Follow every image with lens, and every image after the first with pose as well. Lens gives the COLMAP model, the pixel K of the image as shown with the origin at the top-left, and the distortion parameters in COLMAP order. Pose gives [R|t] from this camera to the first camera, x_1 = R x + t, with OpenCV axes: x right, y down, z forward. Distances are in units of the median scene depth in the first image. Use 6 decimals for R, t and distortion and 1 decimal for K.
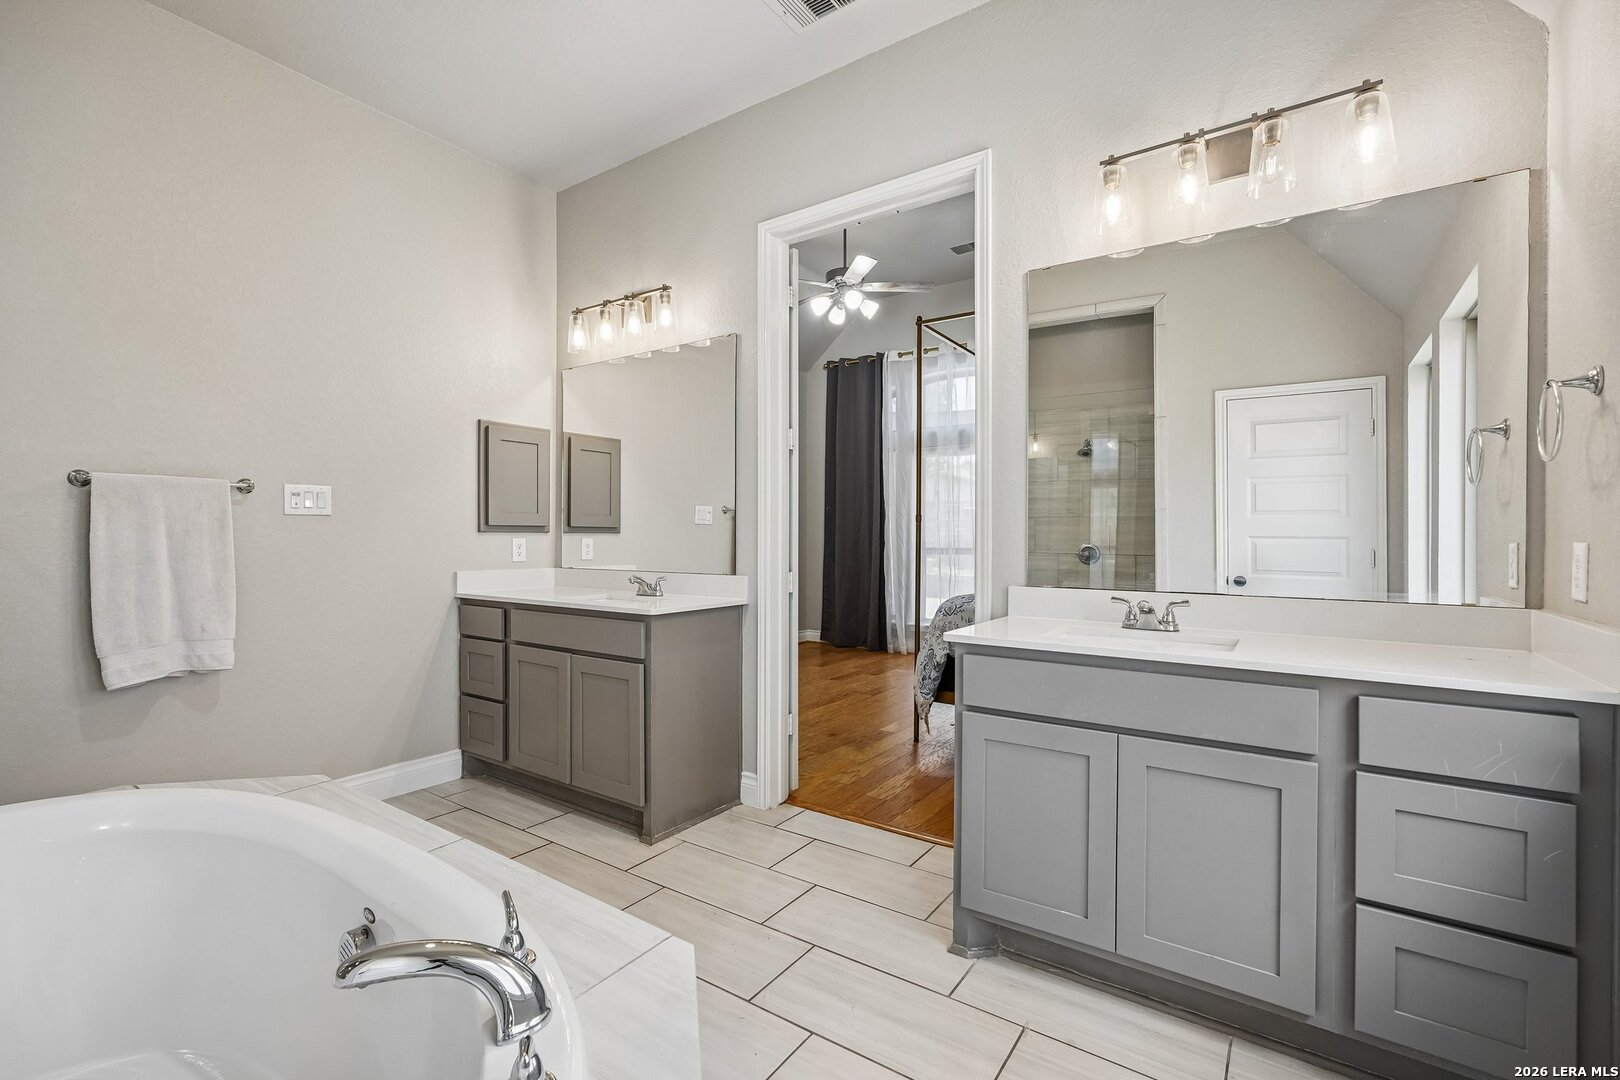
lens RADIAL K [[718.4, 0, 800.5], [0, 718.4, 546.1], [0, 0, 1]] dist [-0.013102, 0.007559]
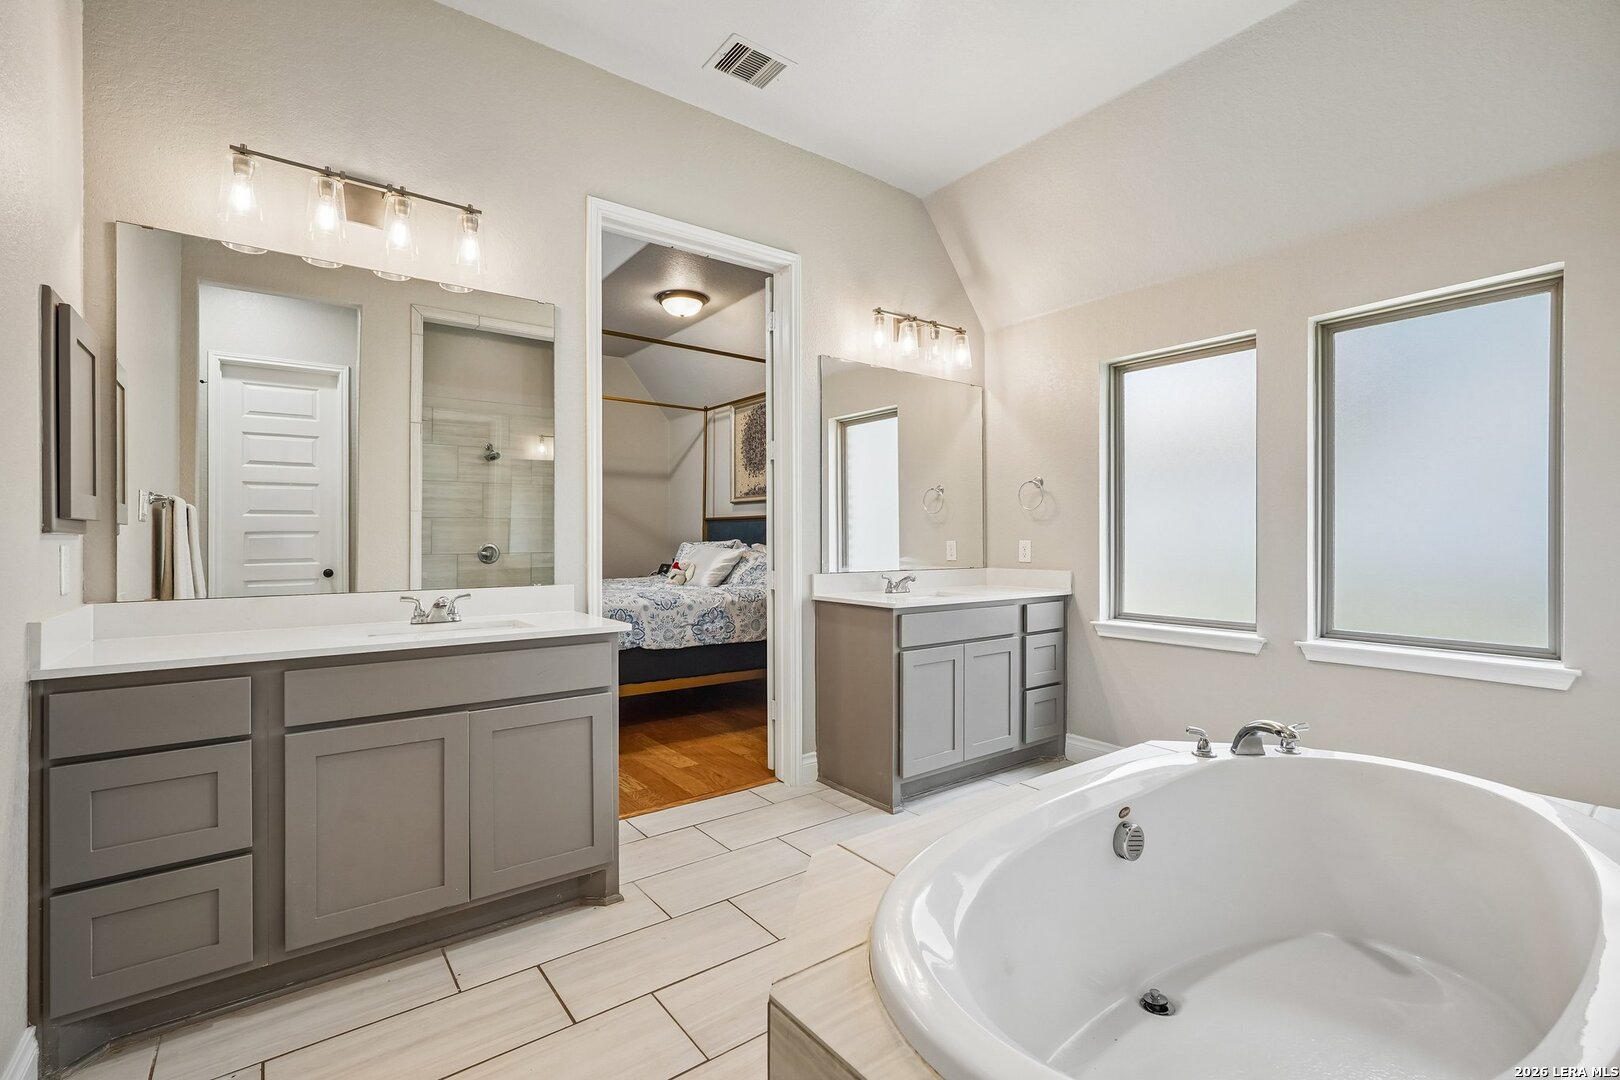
lens RADIAL K [[718.4, 0, 803.2], [0, 718.4, 536.6], [0, 0, 1]] dist [-0.013102, 0.007559]
pose [[0.313794, -0.002619, 0.949488, -0.846012], [0.014871, 0.999887, -0.002157, -0.010776], [-0.949375, 0.014797, 0.313797, 0.462538]]
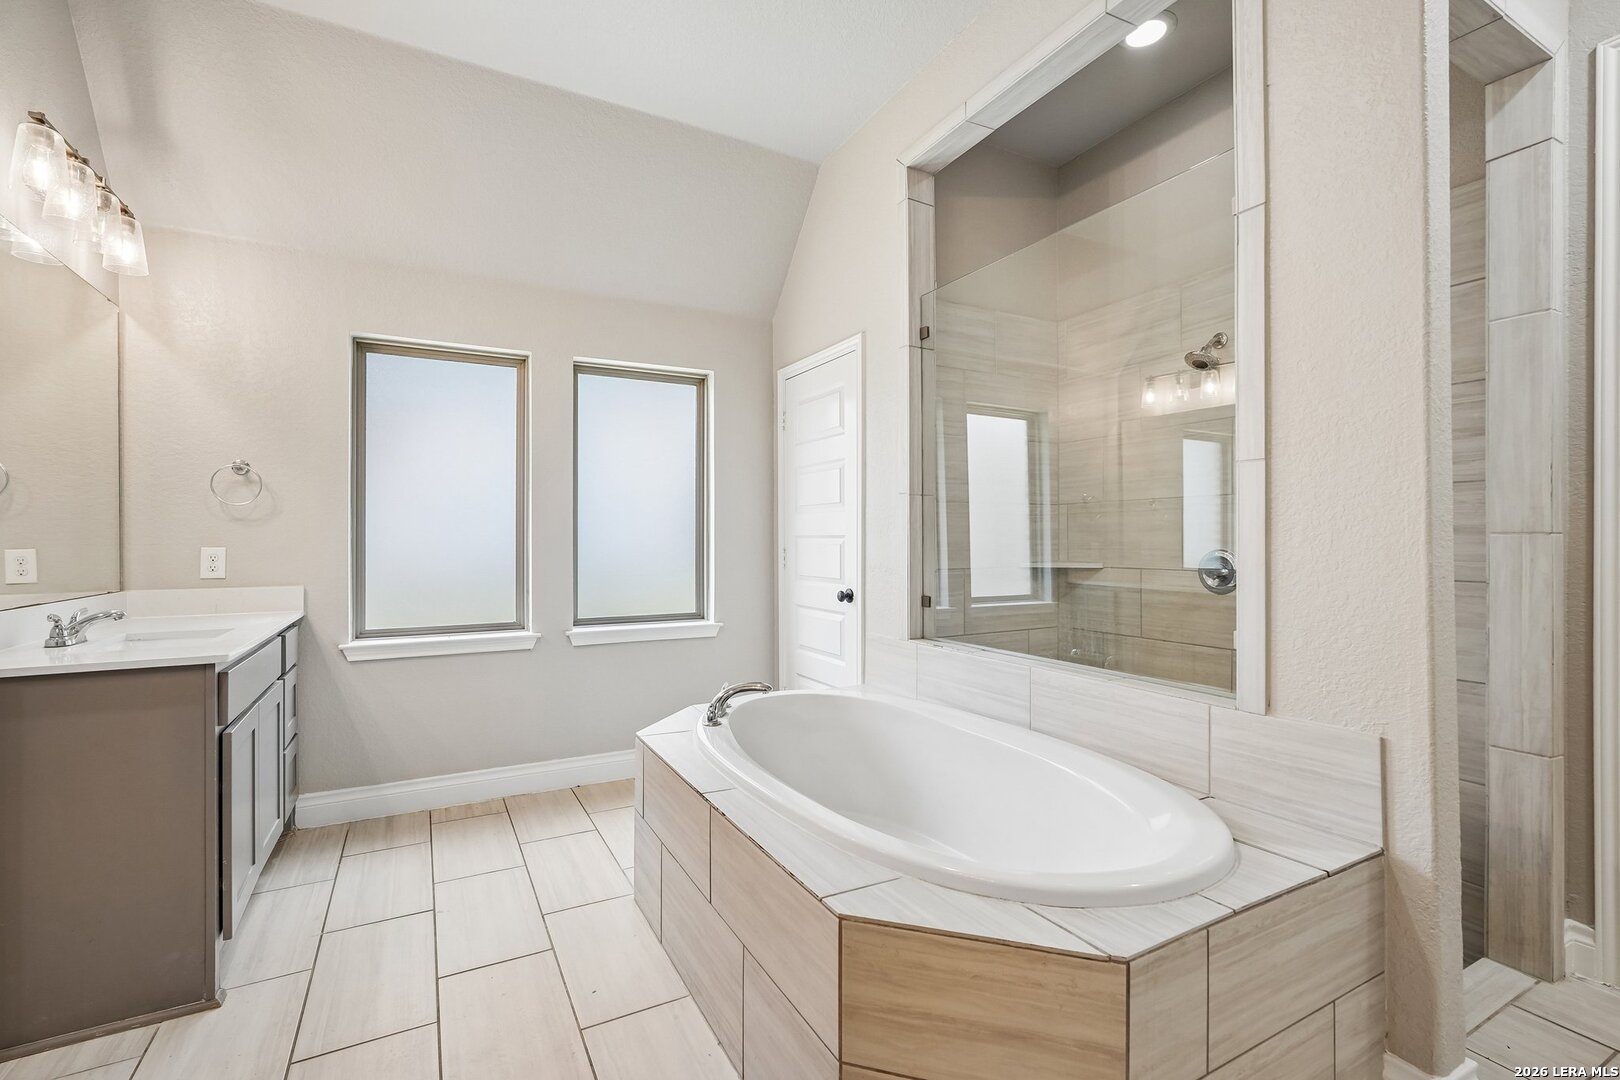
lens RADIAL K [[718.4, 0, 802.6], [0, 718.4, 537.6], [0, 0, 1]] dist [-0.013102, 0.007559]
pose [[-0.892298, -0.002242, 0.451440, -0.562820], [0.003856, 0.999913, 0.012587, -0.021924], [-0.451430, 0.012972, -0.892212, 0.971006]]
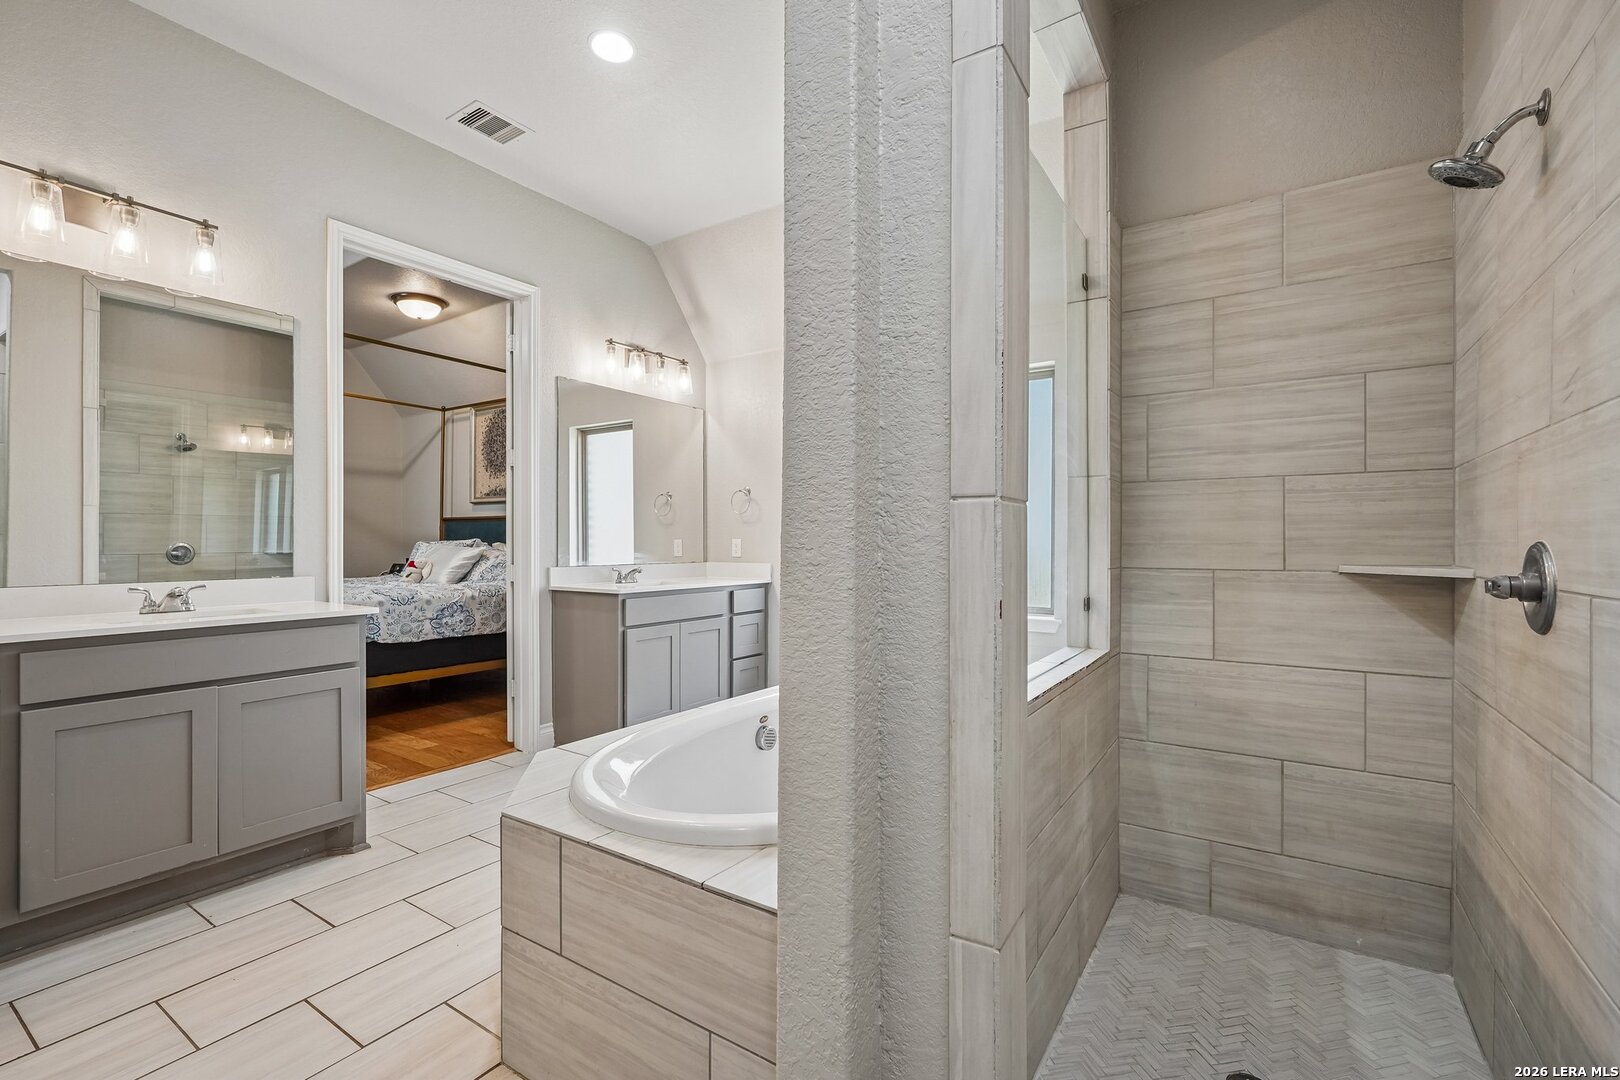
lens RADIAL K [[718.4, 0, 802.8], [0, 718.4, 541.4], [0, 0, 1]] dist [-0.013102, 0.007559]
pose [[-0.016501, -0.005203, 0.999850, -1.066947], [0.011910, 0.999914, 0.005400, -0.002187], [-0.999793, 0.011997, -0.016438, 0.368769]]
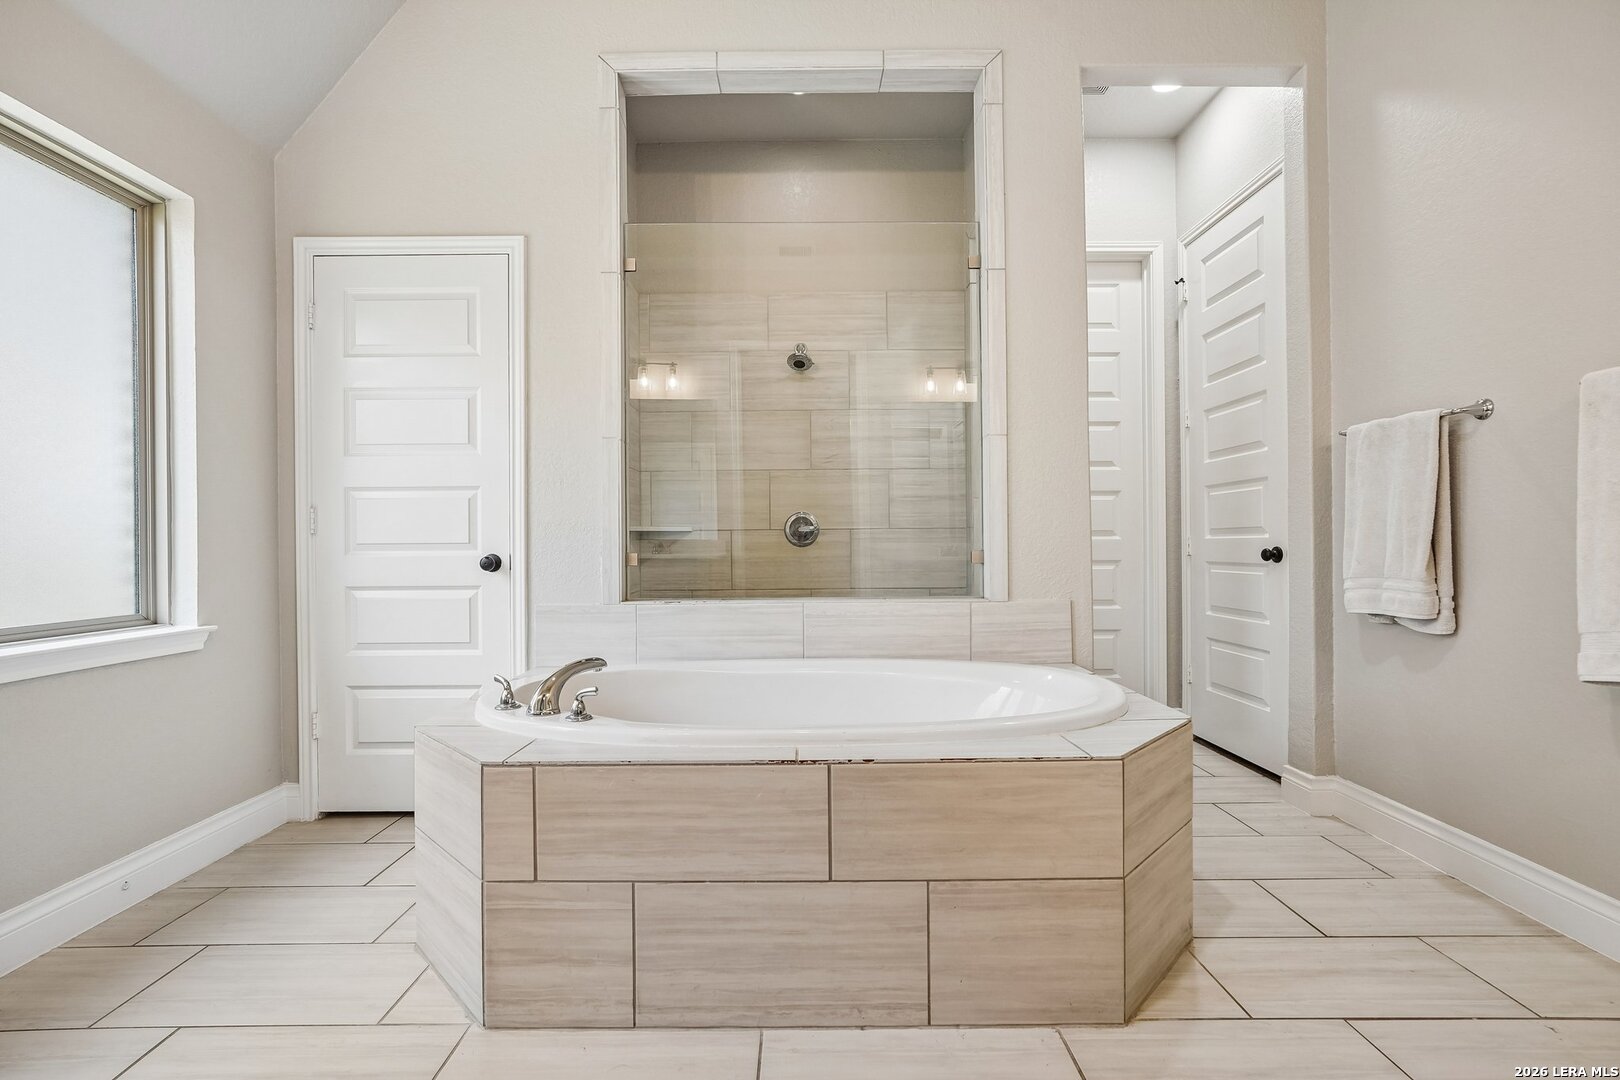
lens RADIAL K [[718.4, 0, 803.2], [0, 718.4, 538.9], [0, 0, 1]] dist [-0.013102, 0.007559]
pose [[-0.823004, -0.000108, -0.568035, 0.026397], [-0.004124, 0.999975, 0.005784, 0.042977], [0.568020, 0.007102, -0.822984, 0.884318]]
